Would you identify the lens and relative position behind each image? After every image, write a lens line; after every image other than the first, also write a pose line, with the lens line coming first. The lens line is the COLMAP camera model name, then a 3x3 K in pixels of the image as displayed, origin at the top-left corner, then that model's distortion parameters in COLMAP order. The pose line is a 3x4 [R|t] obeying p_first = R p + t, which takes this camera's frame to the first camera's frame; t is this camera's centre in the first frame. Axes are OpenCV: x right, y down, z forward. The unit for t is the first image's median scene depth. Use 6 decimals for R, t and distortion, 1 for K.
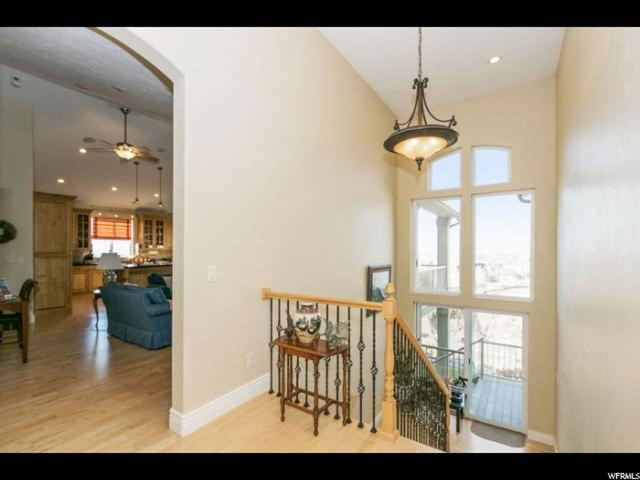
lens RADIAL K [[294.7, 0, 319.9], [0, 294.7, 245.7], [0, 0, 1]] dist [-0.003111, -0.000804]
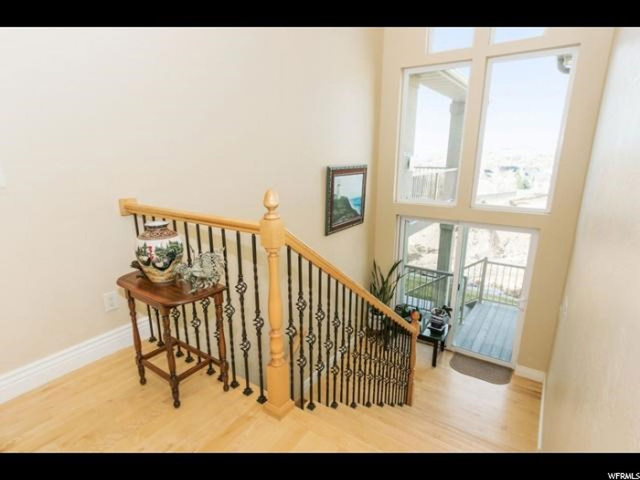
lens RADIAL K [[345.1, 0, 320.1], [0, 345.1, 241.7], [0, 0, 1]] dist [0.004496, -0.003221]
pose [[0.999976, -0.005793, -0.003847, 0.147849], [0.006610, 0.963625, 0.267175, 0.019893], [0.002160, -0.267194, 0.963640, 0.137127]]
